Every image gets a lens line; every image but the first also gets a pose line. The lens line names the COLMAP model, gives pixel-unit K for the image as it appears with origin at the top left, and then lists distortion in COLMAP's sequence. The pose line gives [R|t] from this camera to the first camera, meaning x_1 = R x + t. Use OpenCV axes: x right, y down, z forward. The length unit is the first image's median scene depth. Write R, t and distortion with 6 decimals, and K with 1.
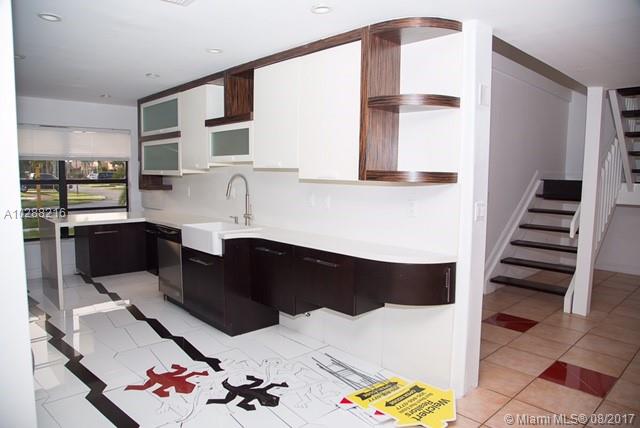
lens RADIAL K [[435.9, 0, 324.6], [0, 435.9, 215.5], [0, 0, 1]] dist [-0.121753, 0.070136]
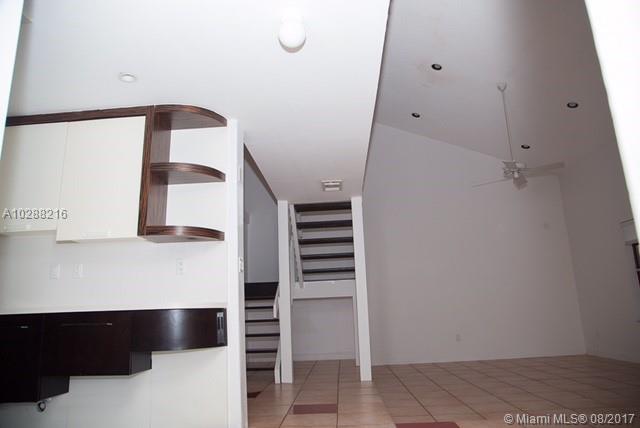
lens RADIAL K [[435.9, 0, 324.6], [0, 435.9, 215.5], [0, 0, 1]] dist [-0.121753, 0.070136]
pose [[0.722836, 0.106995, 0.682686, -0.309173], [0.118270, 0.954207, -0.274775, 0.212356], [-0.680824, 0.279358, 0.677080, -0.033040]]
